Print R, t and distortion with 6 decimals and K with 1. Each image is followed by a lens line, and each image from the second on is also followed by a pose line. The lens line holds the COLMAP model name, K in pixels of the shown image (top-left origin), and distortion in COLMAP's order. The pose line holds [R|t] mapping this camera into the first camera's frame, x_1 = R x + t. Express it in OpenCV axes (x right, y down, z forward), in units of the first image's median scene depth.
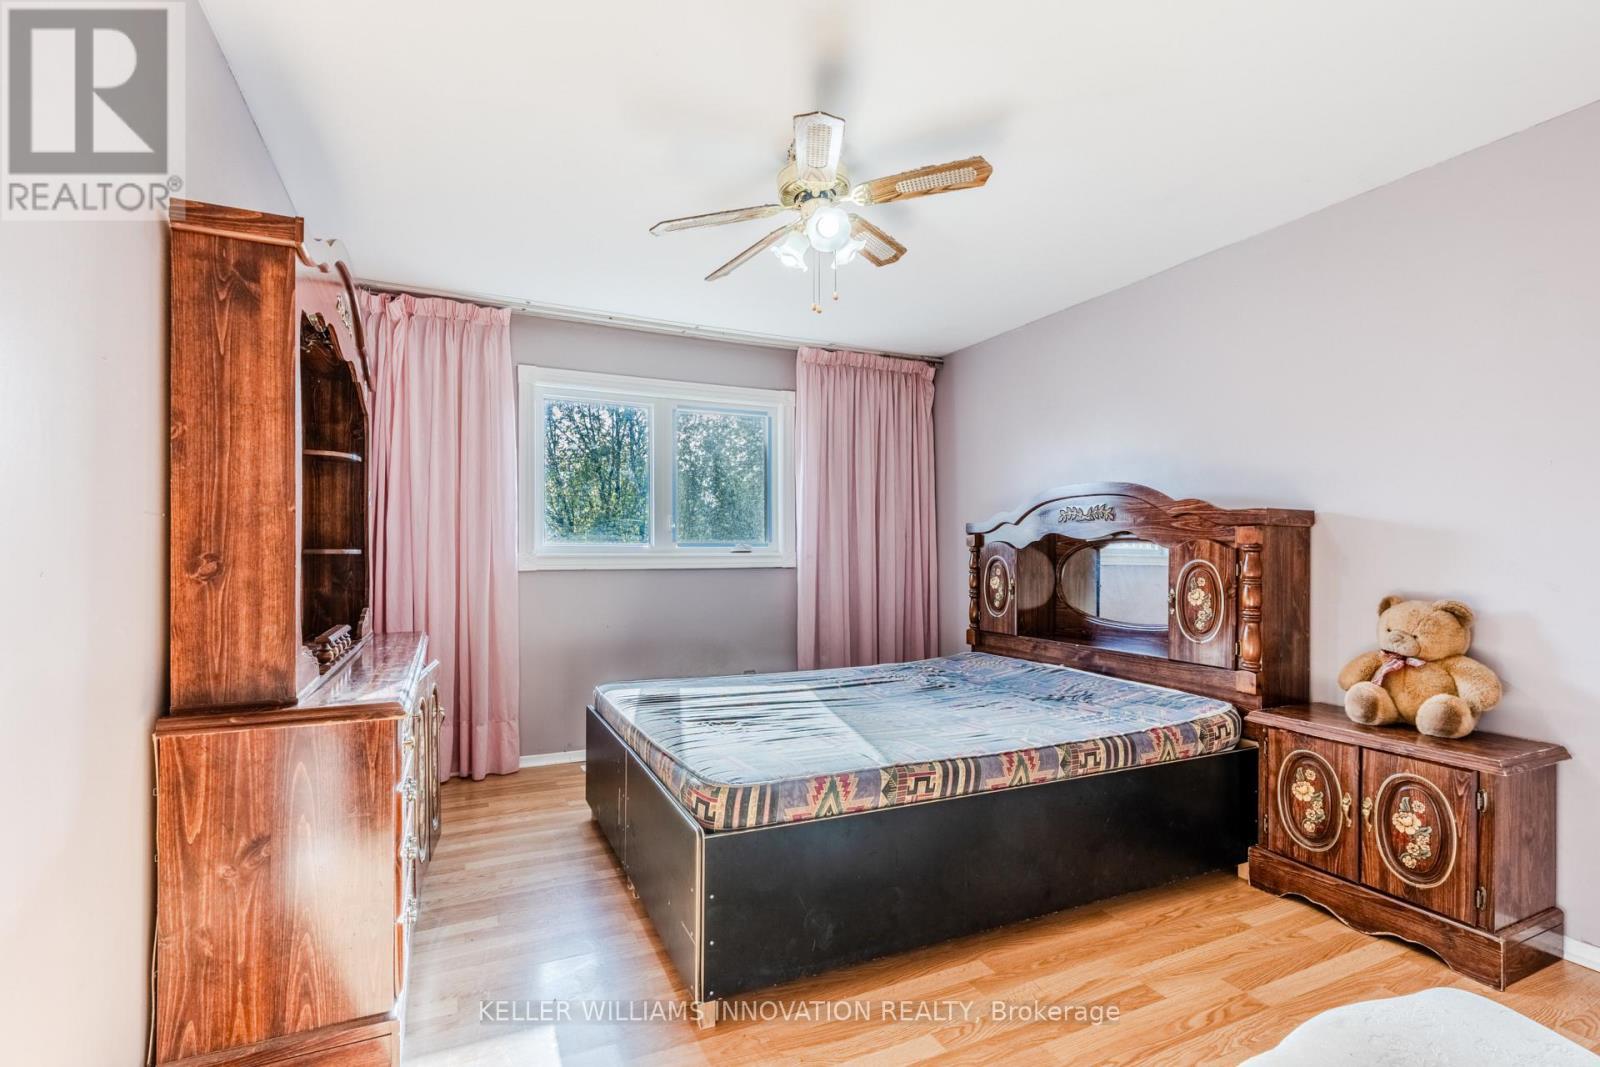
lens RADIAL K [[746.4, 0, 796.8], [0, 746.4, 561.9], [0, 0, 1]] dist [0.003968, -0.000126]
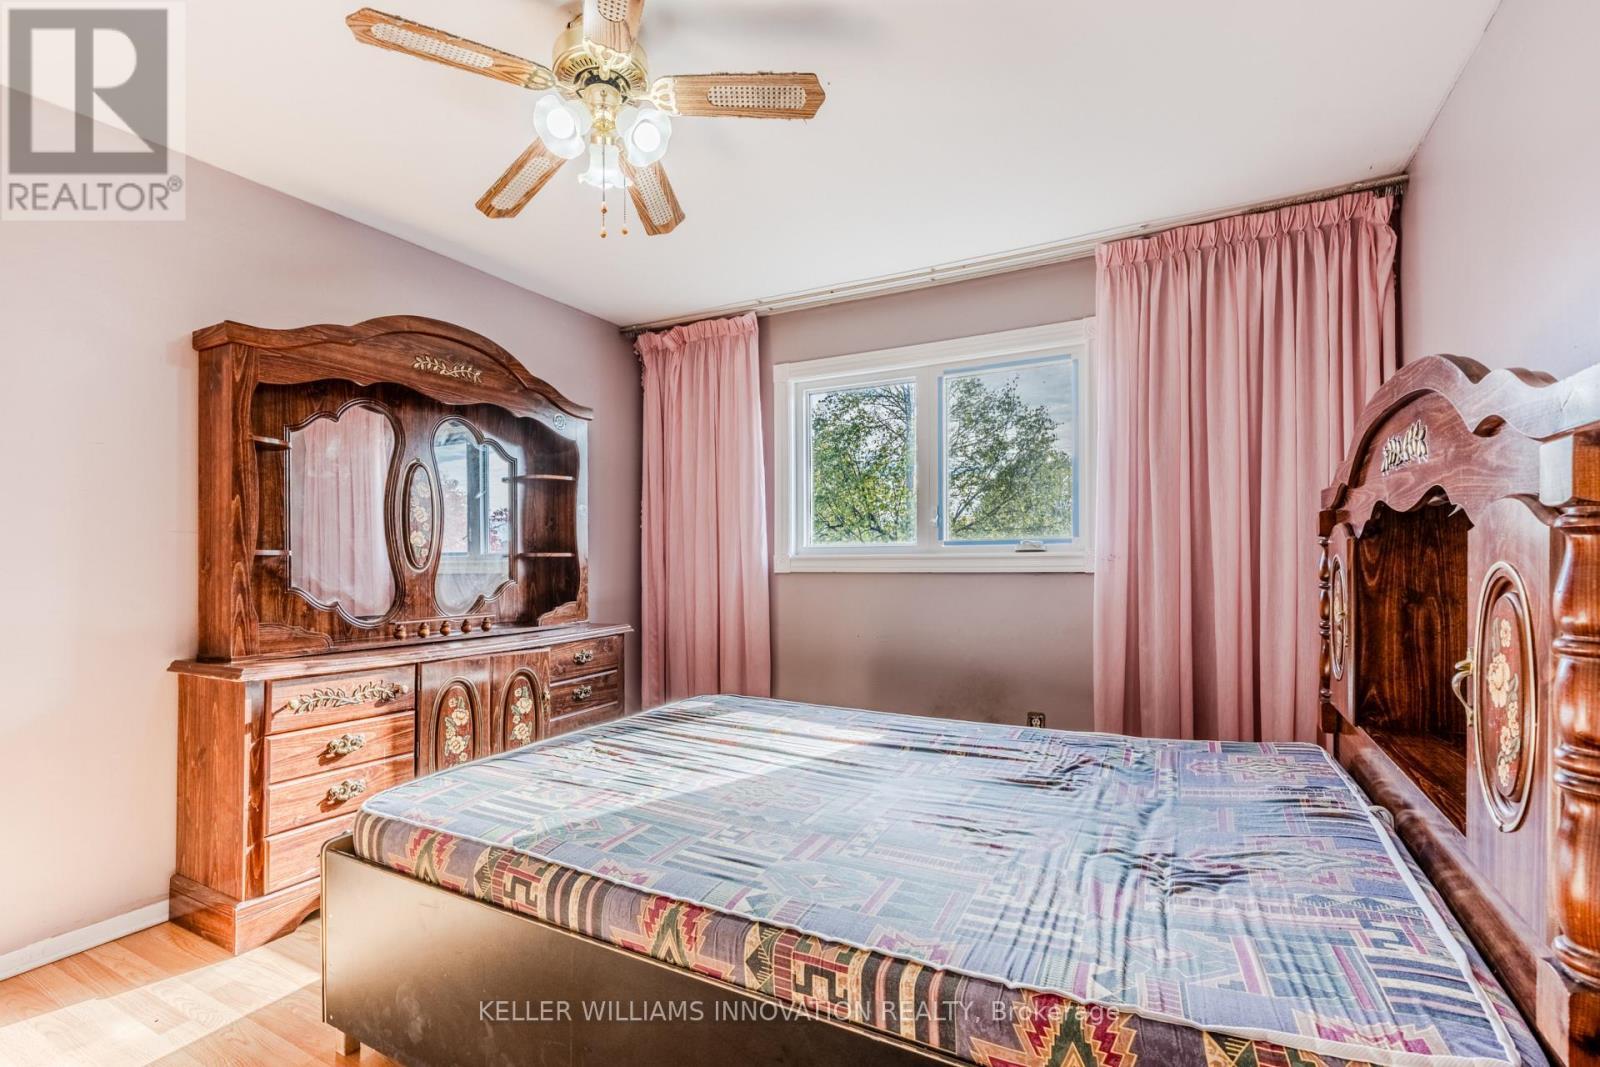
lens RADIAL K [[720.0, 0, 806.1], [0, 720.0, 528.7], [0, 0, 1]] dist [-0.001260, 0.000212]
pose [[0.609526, -0.033474, -0.792059, 0.438906], [0.000859, 0.999135, -0.041565, -0.007464], [0.792766, 0.024654, 0.609028, 0.496736]]
